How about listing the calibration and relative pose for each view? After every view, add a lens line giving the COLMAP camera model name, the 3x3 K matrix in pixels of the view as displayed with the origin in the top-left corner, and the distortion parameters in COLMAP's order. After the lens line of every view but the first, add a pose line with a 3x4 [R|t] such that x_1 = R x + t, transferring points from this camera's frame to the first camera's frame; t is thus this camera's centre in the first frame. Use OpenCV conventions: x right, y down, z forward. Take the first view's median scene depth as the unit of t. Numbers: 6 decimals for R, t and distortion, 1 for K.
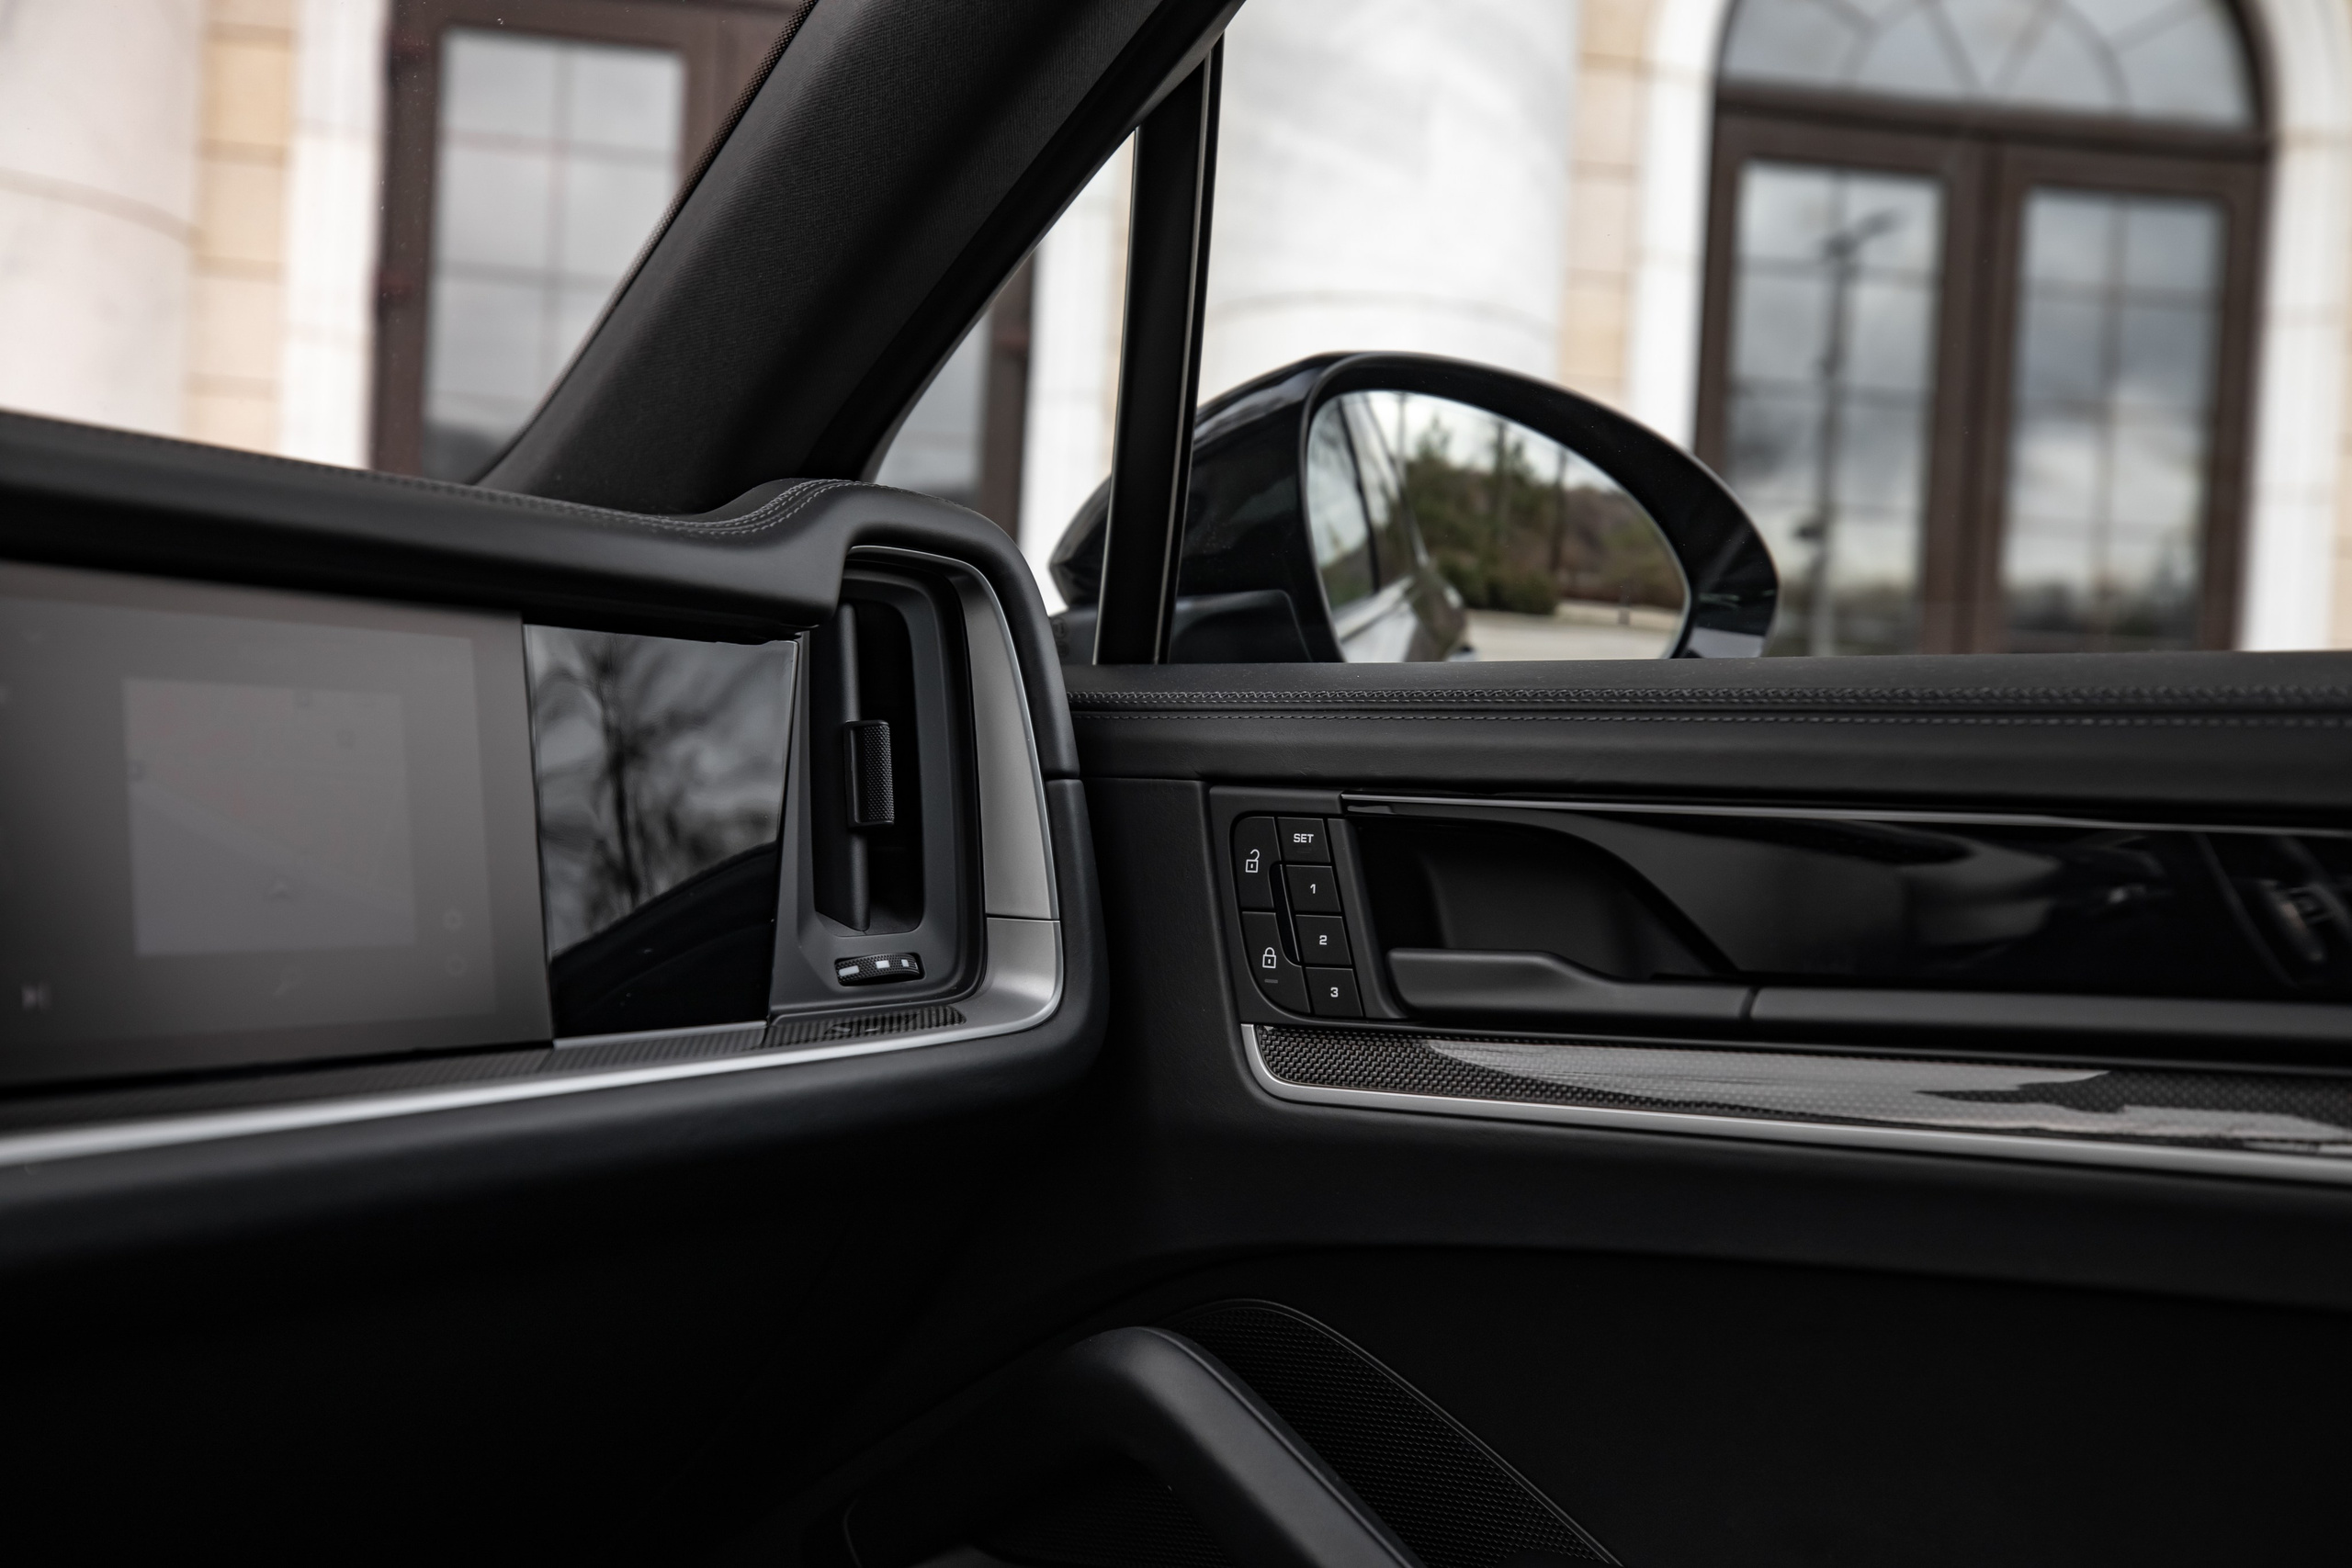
lens RADIAL K [[2215.8, 0, 1174.6], [0, 2215.8, 789.6], [0, 0, 1]] dist [0.046669, 0.000000]
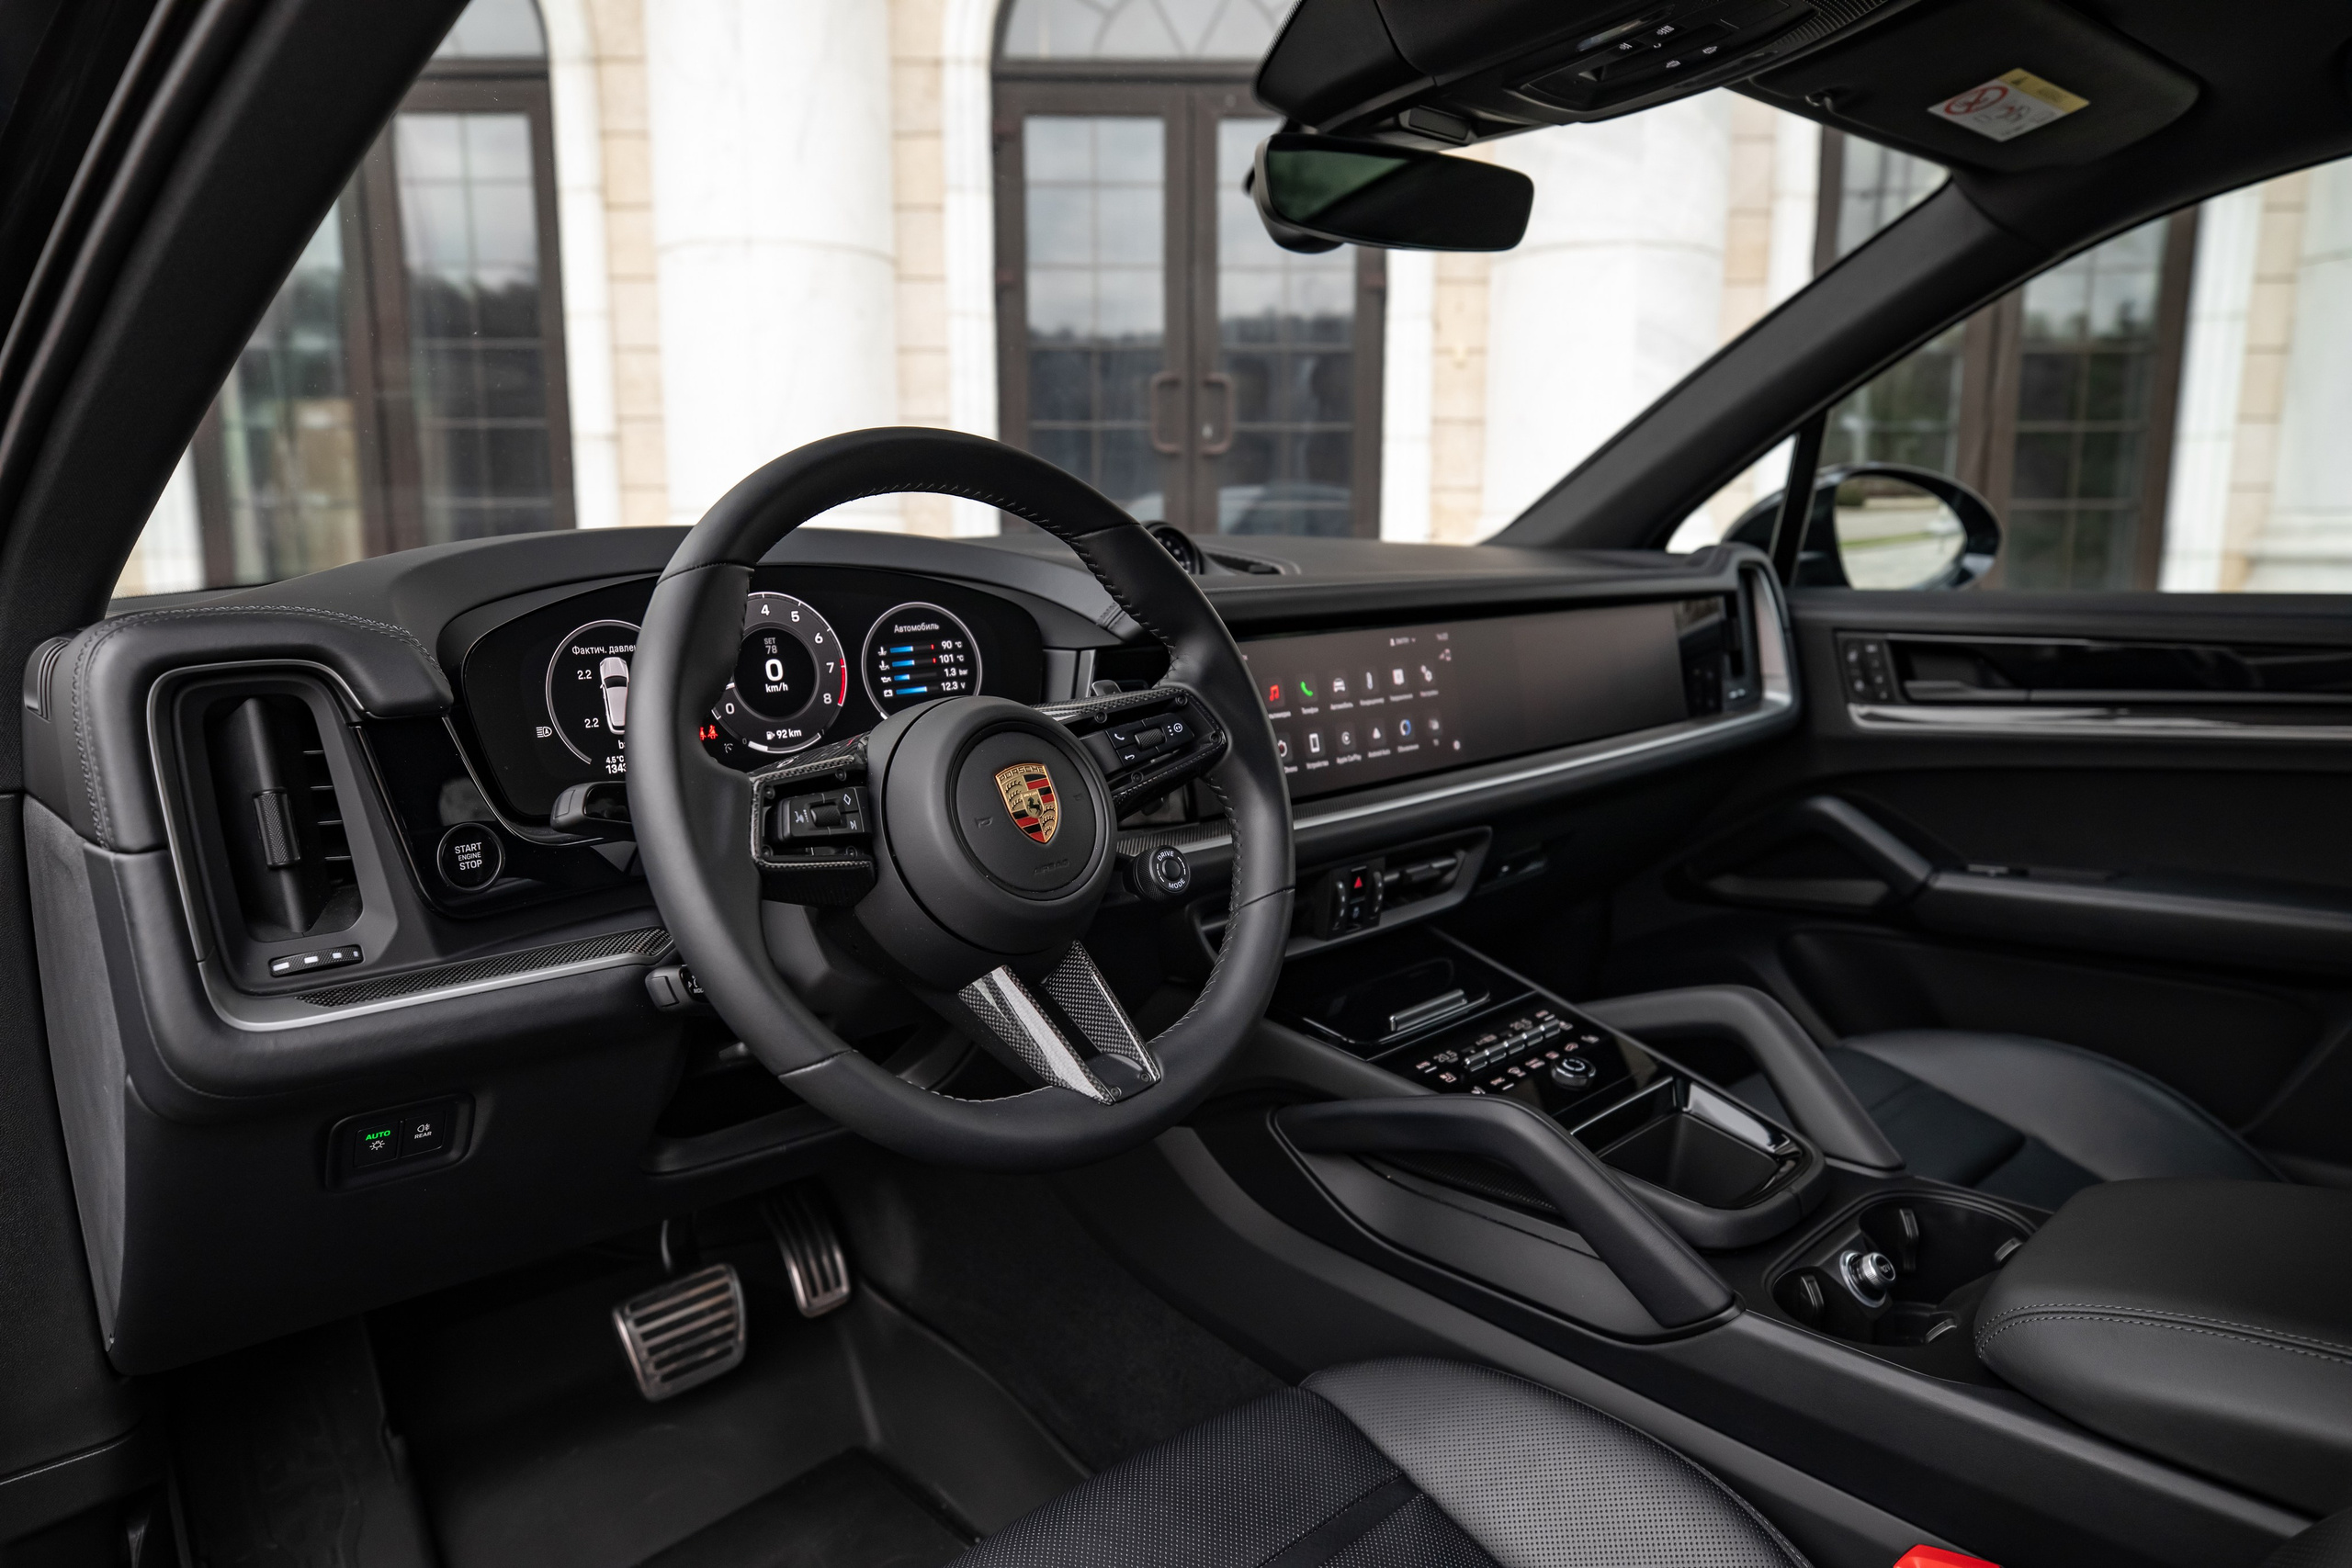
lens RADIAL K [[1512.3, 0, 1175.1], [0, 1512.3, 784.0], [0, 0, 1]] dist [-0.010547, 0.017971]
pose [[0.989888, -0.036840, -0.136986, -0.653419], [0.058607, 0.985628, 0.158436, -0.191433], [0.129180, -0.164862, 0.977821, -1.328280]]
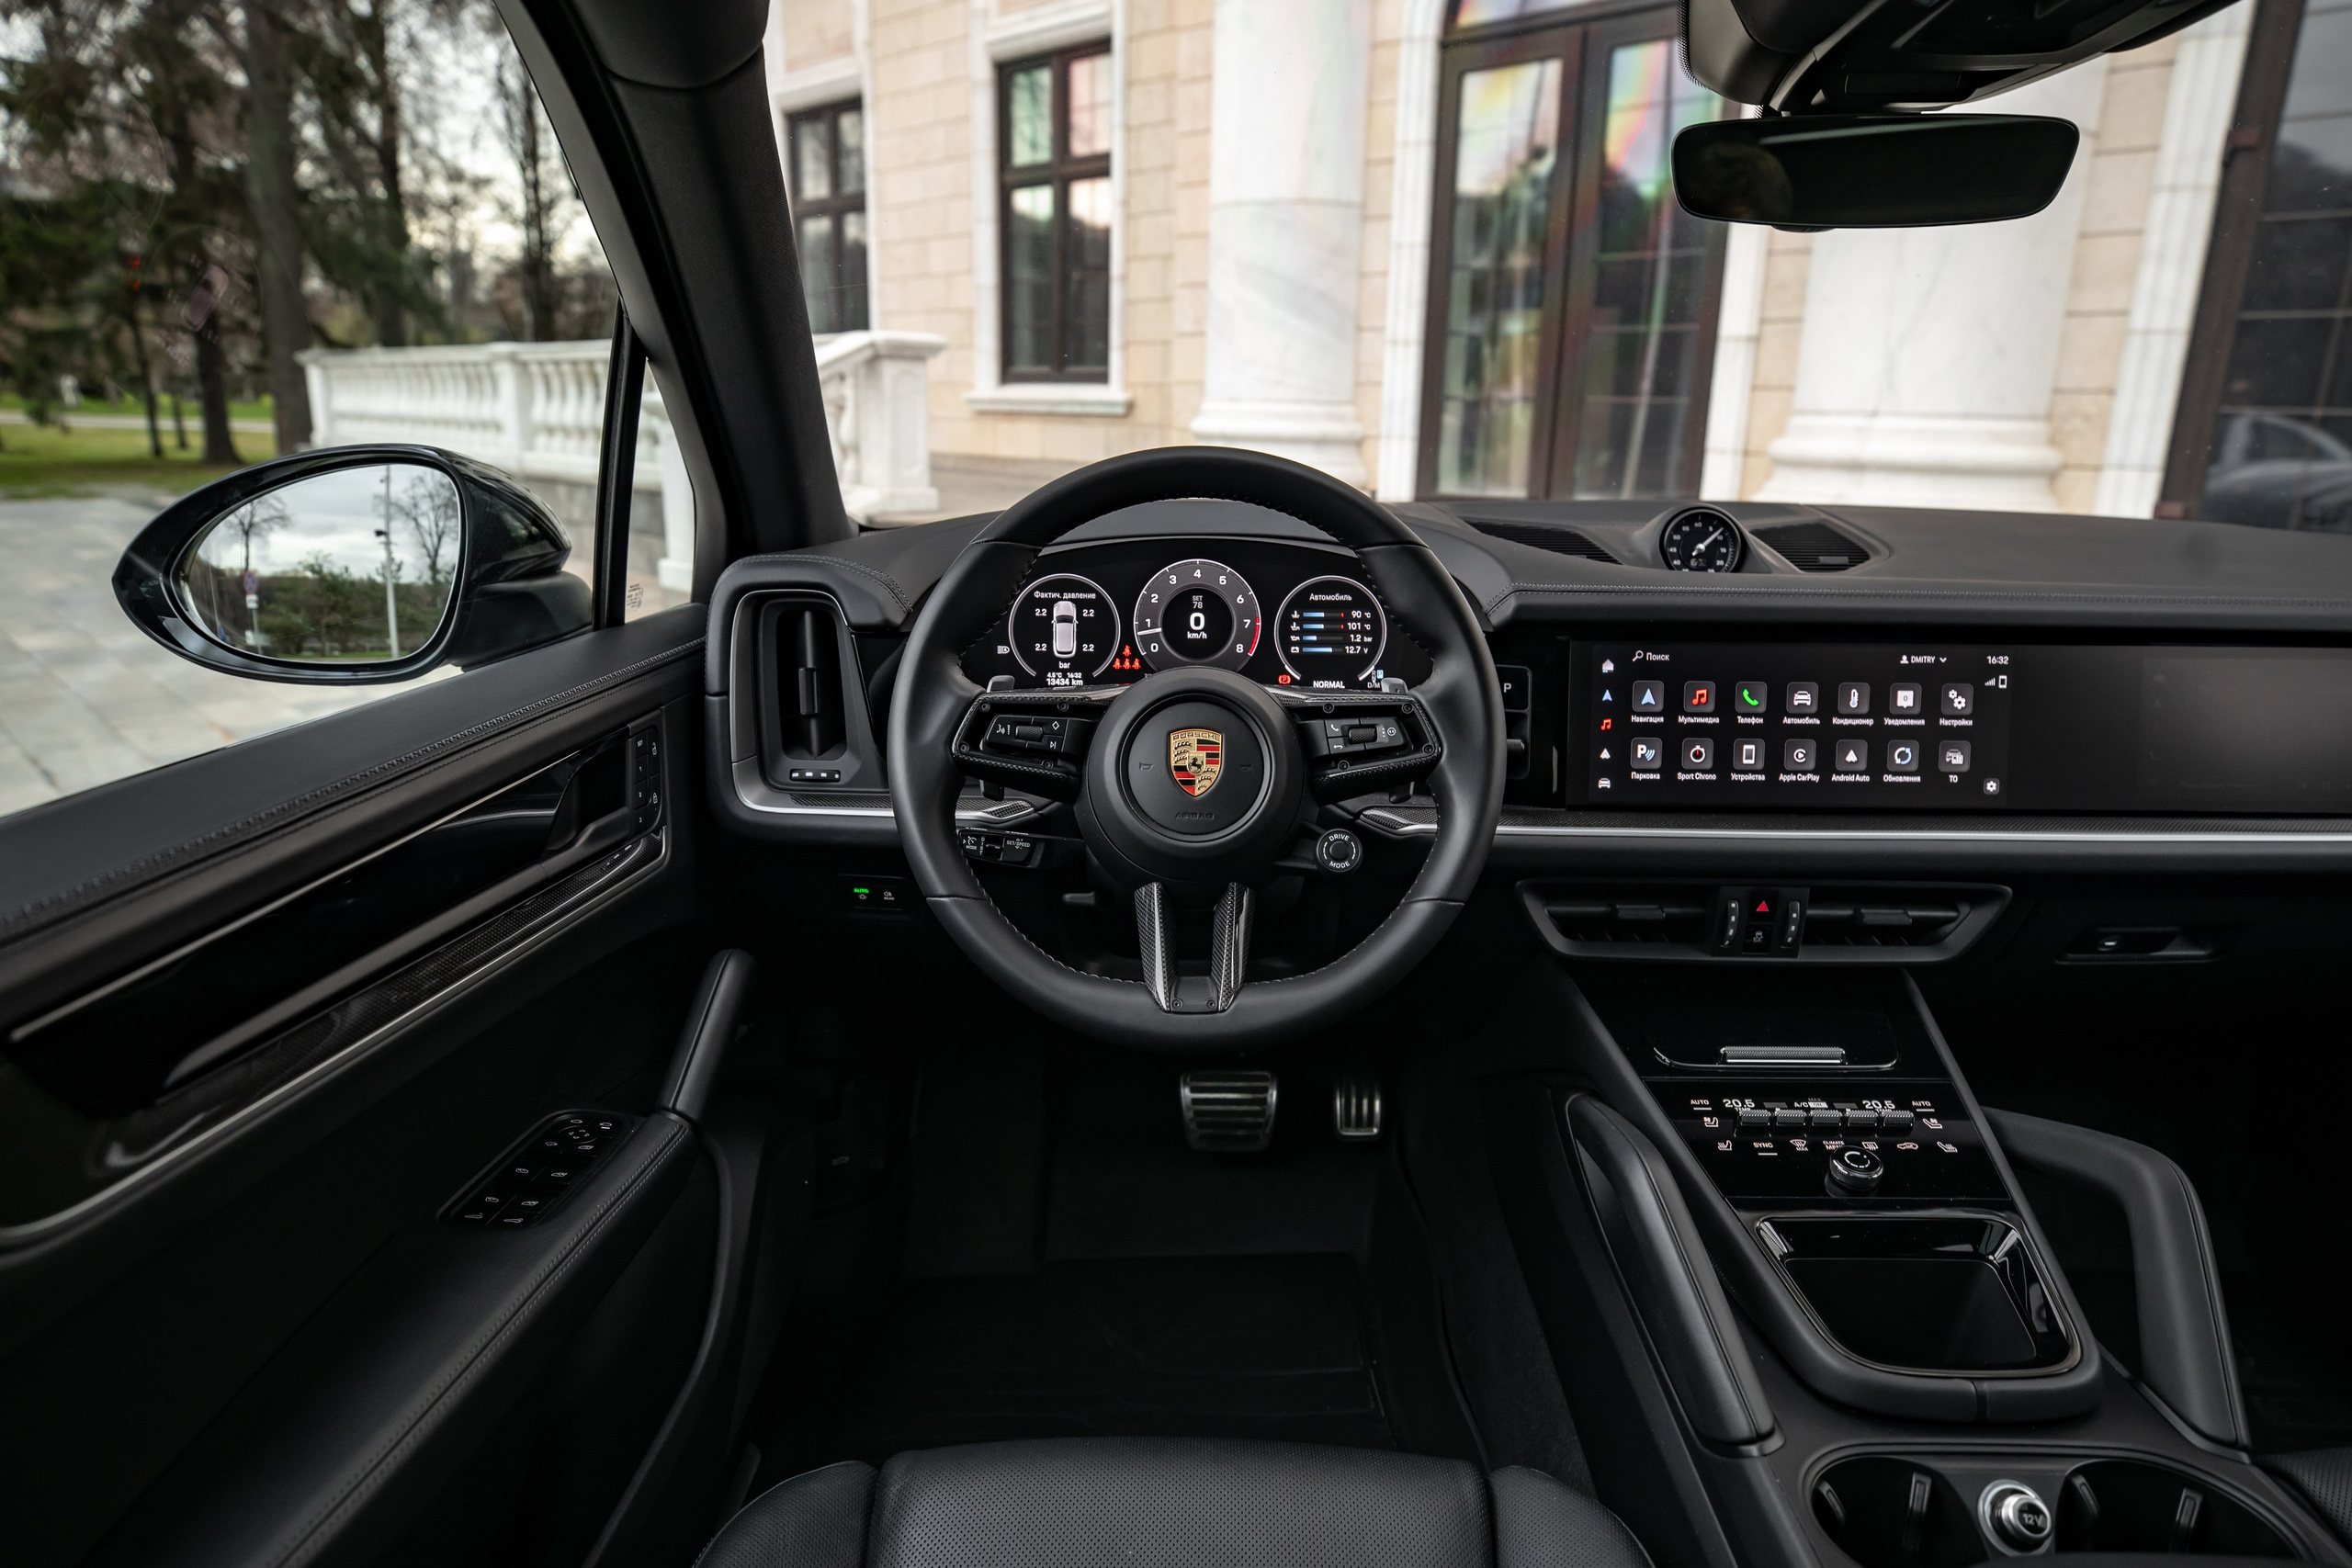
lens RADIAL K [[1418.1, 0, 1175.5], [0, 1418.1, 779.6], [0, 0, 1]] dist [-0.017719, 0.012058]
pose [[0.605276, 0.158685, -0.780038, 0.034054], [0.018516, 0.976857, 0.213091, -0.262124], [0.795800, -0.143422, 0.588330, -1.052977]]
